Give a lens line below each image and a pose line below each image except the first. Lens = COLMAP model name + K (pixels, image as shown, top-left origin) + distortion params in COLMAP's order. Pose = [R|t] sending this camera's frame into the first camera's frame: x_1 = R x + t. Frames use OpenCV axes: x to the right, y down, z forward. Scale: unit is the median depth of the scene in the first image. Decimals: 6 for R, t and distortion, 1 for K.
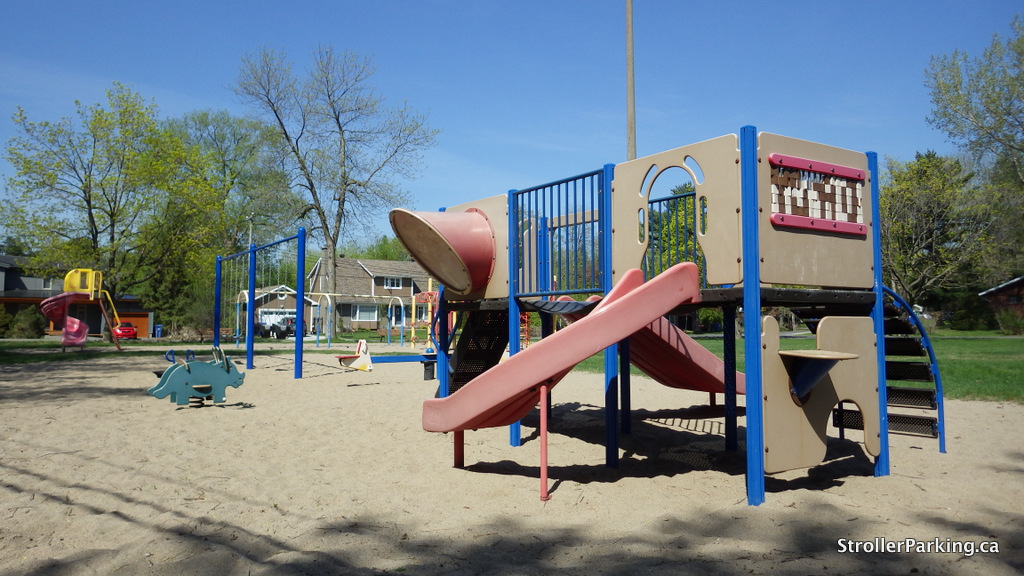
lens RADIAL K [[738.1, 0, 511.5], [0, 738.1, 263.6], [0, 0, 1]] dist [-0.027992, 0.000240]
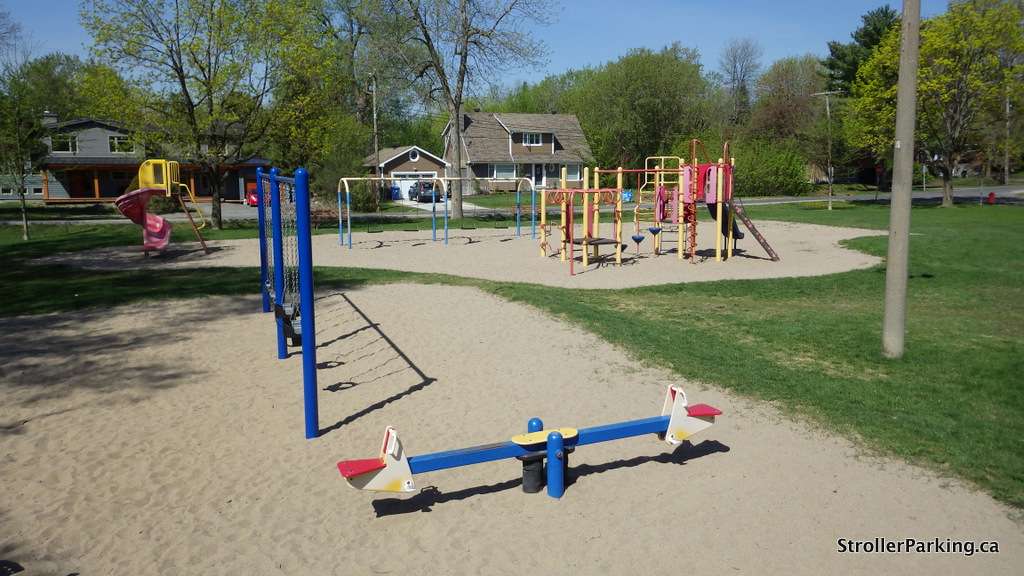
lens RADIAL K [[747.5, 0, 511.9], [0, 747.5, 264.0], [0, 0, 1]] dist [-0.002372, 0.000459]
pose [[0.981068, 0.012806, -0.193240, -0.004635], [0.027647, 0.978330, 0.205197, -0.015655], [0.191681, -0.206654, 0.959454, 0.085630]]
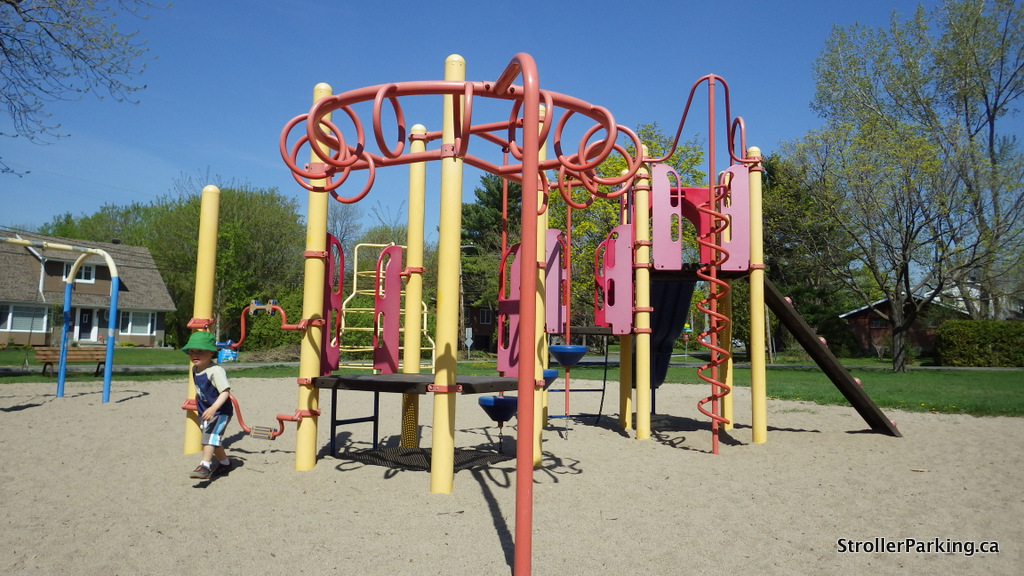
lens RADIAL K [[764.0, 0, 513.0], [0, 764.0, 268.5], [0, 0, 1]] dist [0.001730, 0.000609]
pose [[0.935790, 0.050917, 0.348861, -0.048388], [-0.044796, 0.998668, -0.025597, 0.026543], [-0.349700, 0.008326, 0.936825, 0.299314]]
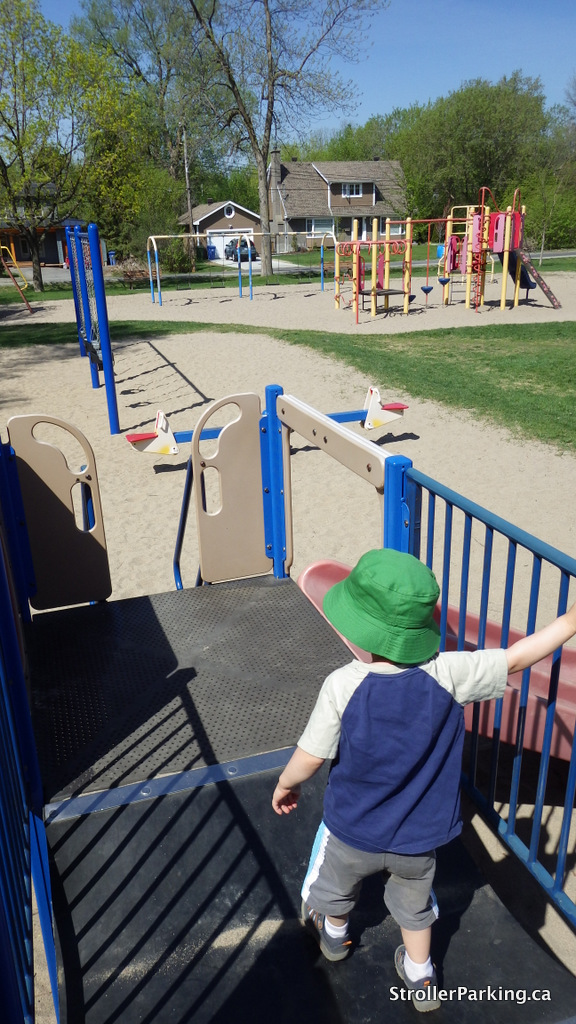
lens RADIAL K [[750.2, 0, 283.2], [0, 750.2, 514.3], [0, 0, 1]] dist [-0.025003, 0.007438]
pose [[0.964017, 0.061046, -0.258735, 0.015871], [0.058866, 0.900096, 0.431696, -0.017074], [0.259240, -0.431393, 0.864115, 0.055253]]
